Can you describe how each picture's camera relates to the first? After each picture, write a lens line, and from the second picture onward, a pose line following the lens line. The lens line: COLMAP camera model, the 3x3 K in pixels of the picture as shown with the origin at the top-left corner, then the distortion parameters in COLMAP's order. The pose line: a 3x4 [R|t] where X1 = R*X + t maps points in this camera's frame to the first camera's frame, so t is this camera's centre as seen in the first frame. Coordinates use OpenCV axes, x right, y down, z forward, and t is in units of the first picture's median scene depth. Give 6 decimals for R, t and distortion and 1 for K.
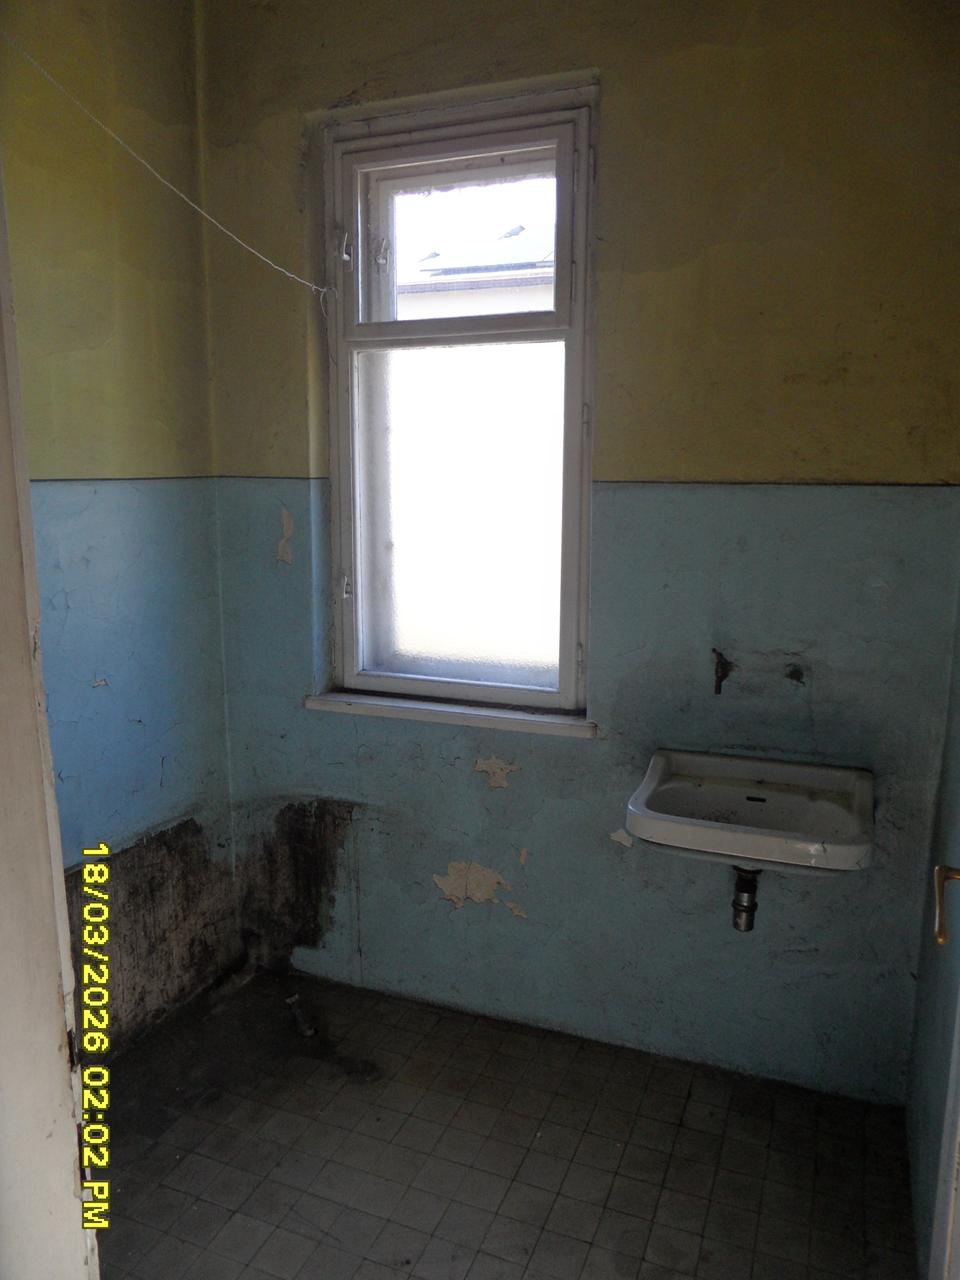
lens RADIAL K [[934.9, 0, 477.1], [0, 934.9, 644.4], [0, 0, 1]] dist [-0.042637, 0.002875]
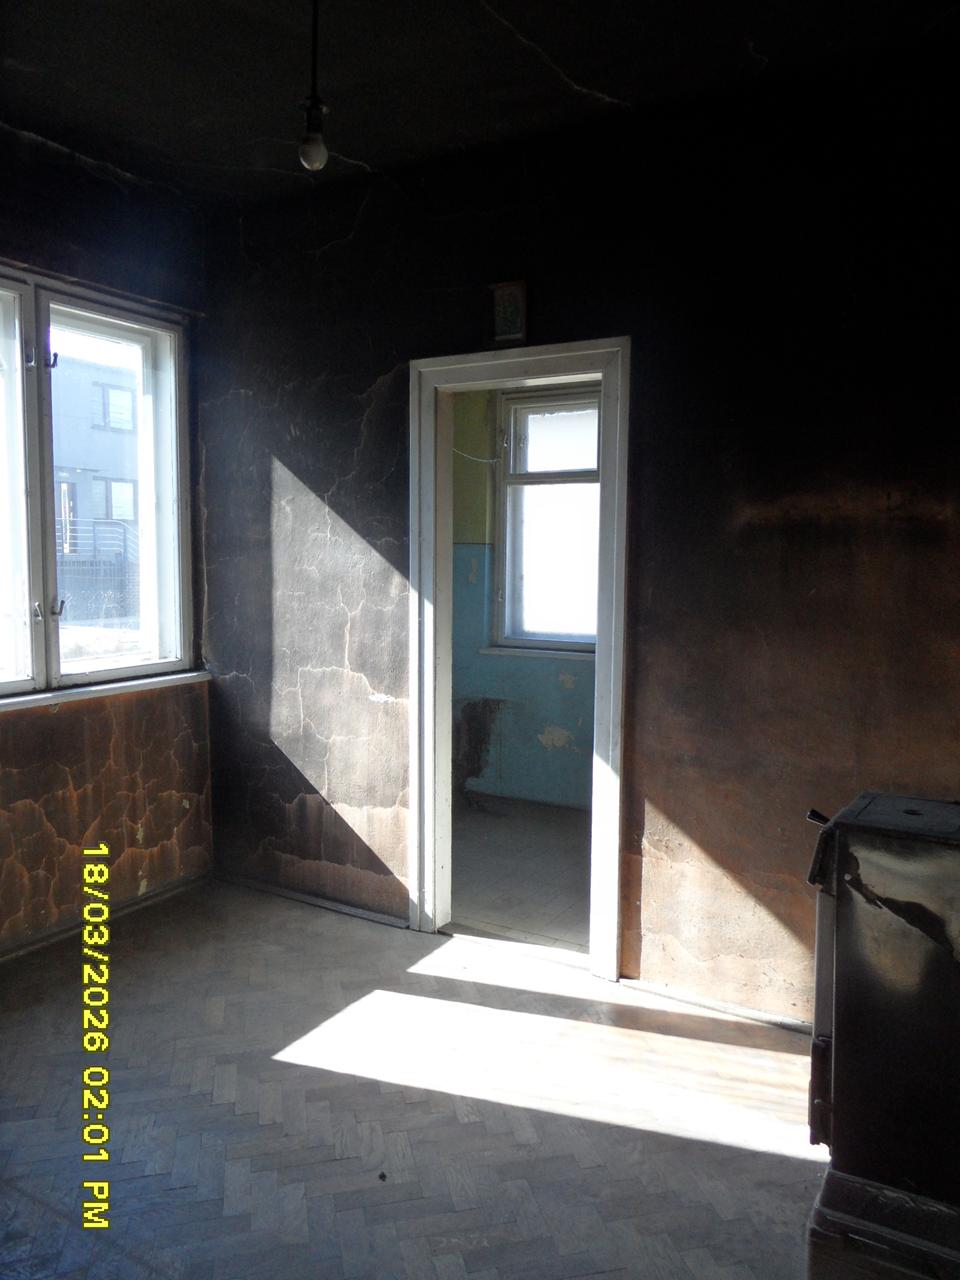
lens RADIAL K [[934.9, 0, 479.6], [0, 934.9, 638.8], [0, 0, 1]] dist [-0.042637, 0.002875]
pose [[0.987297, 0.020544, -0.157551, 0.147466], [-0.038115, 0.993274, -0.109332, 0.268411], [0.154245, 0.113948, 0.981440, -1.066038]]
